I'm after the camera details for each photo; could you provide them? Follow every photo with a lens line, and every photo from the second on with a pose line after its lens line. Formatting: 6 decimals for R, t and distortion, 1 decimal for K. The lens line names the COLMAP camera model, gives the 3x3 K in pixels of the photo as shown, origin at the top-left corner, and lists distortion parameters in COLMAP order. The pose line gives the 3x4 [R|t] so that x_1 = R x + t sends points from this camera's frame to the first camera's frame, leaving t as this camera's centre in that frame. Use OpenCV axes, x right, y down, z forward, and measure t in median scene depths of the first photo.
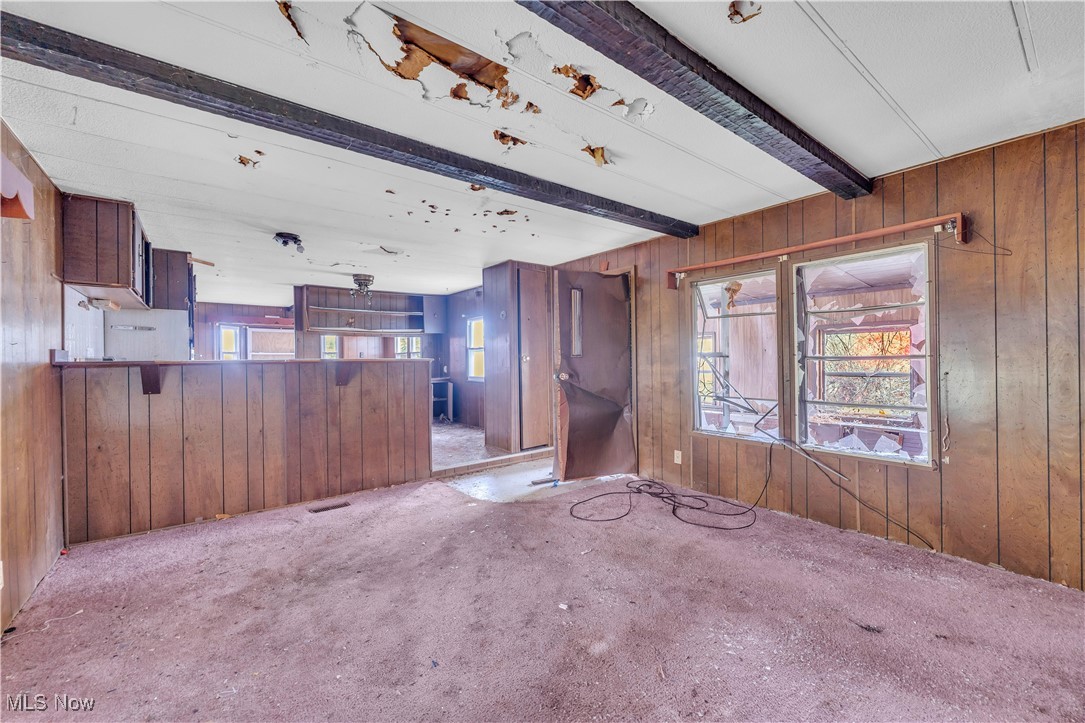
lens RADIAL K [[438.9, 0, 546.3], [0, 438.9, 359.3], [0, 0, 1]] dist [-0.001755, 0.000365]
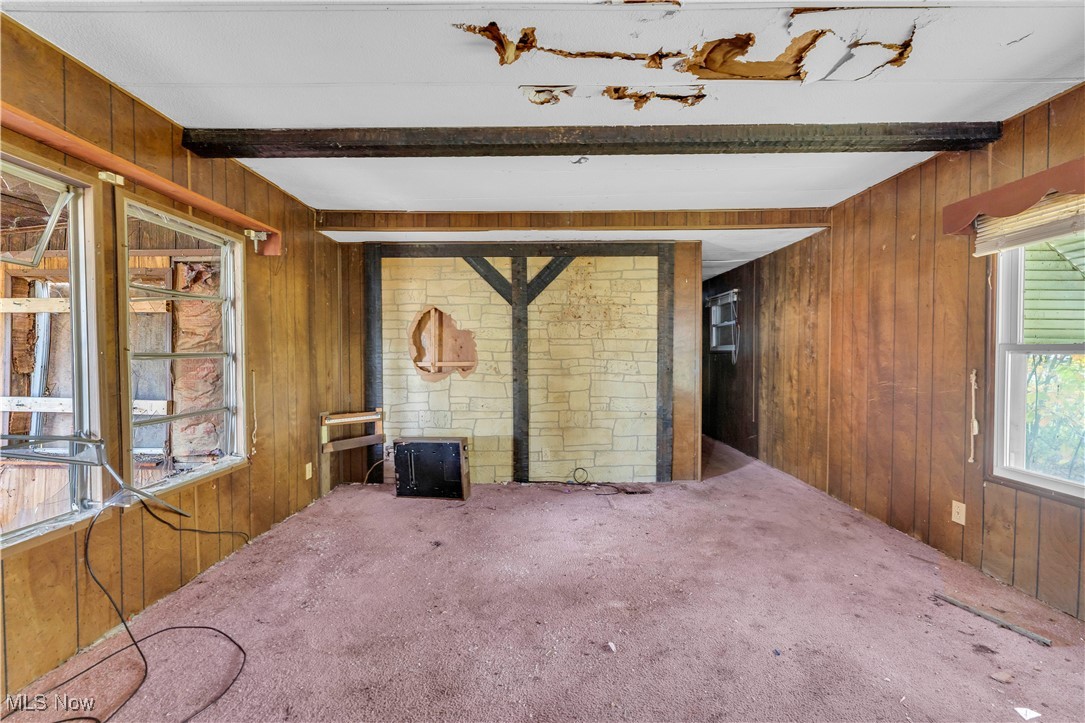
lens RADIAL K [[438.9, 0, 538.8], [0, 438.9, 359.3], [0, 0, 1]] dist [-0.001755, 0.000365]
pose [[-0.782806, 0.006309, 0.622234, -0.275731], [0.012177, 0.999912, 0.005180, 0.007769], [-0.622147, 0.011632, -0.782814, 1.278126]]
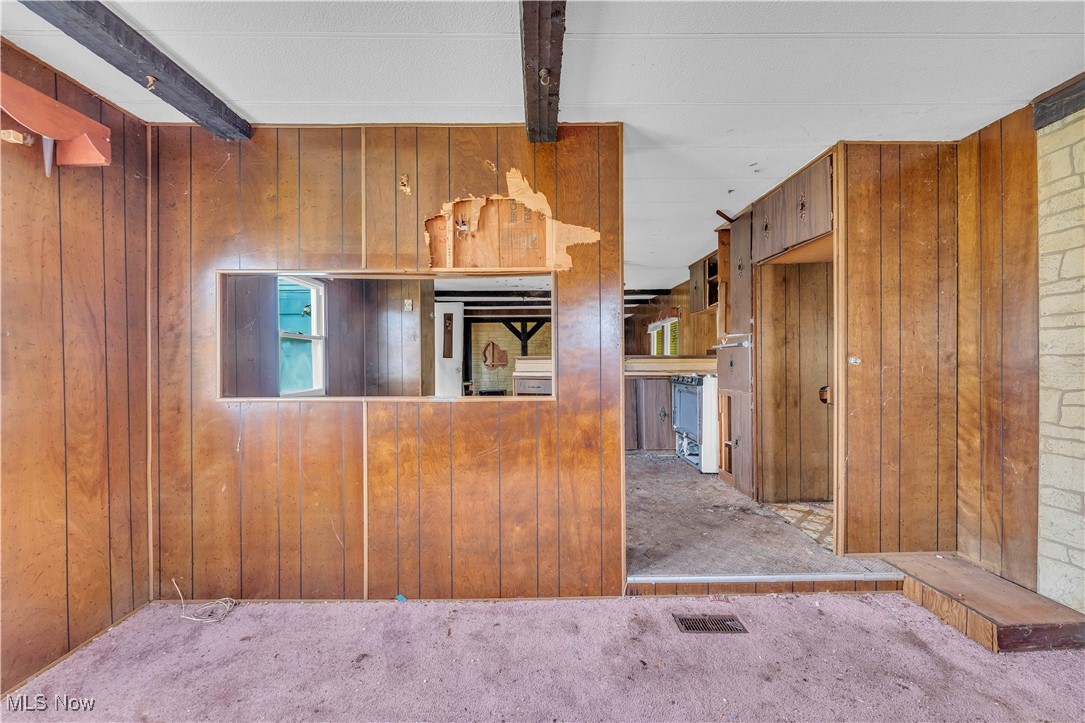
lens RADIAL K [[438.9, 0, 541.1], [0, 438.9, 360.8], [0, 0, 1]] dist [-0.001755, 0.000365]
pose [[-0.794655, 0.016452, 0.606839, -1.680284], [0.018389, 0.999826, -0.003026, 0.022624], [-0.606783, 0.008754, -0.794819, 3.035105]]
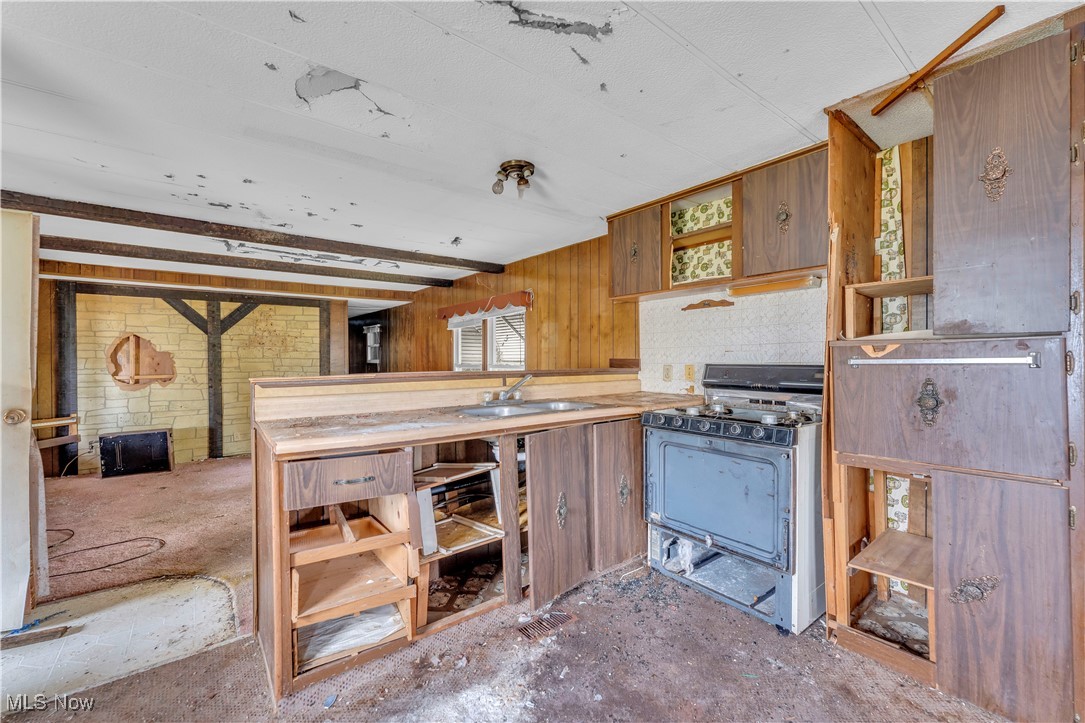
lens RADIAL K [[438.9, 0, 541.1], [0, 438.9, 361.5], [0, 0, 1]] dist [-0.001755, 0.000365]
pose [[-0.999870, 0.016026, 0.001977, -0.855646], [0.016039, 0.999847, 0.006990, -0.025407], [-0.001865, 0.007021, -0.999974, 2.221345]]
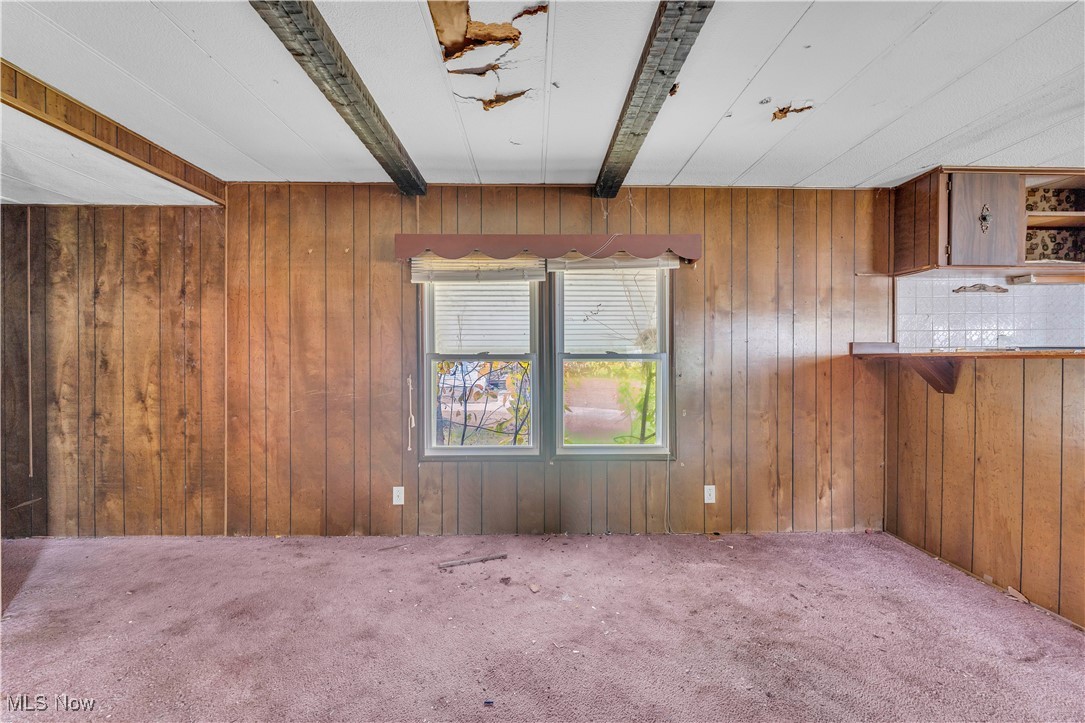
lens RADIAL K [[438.9, 0, 538.5], [0, 438.9, 361.4], [0, 0, 1]] dist [-0.001755, 0.000365]
pose [[-0.604096, 0.017824, -0.796712, 0.224408], [0.010216, 0.999841, 0.014622, -0.000068], [0.796846, 0.000694, -0.604182, 0.971156]]
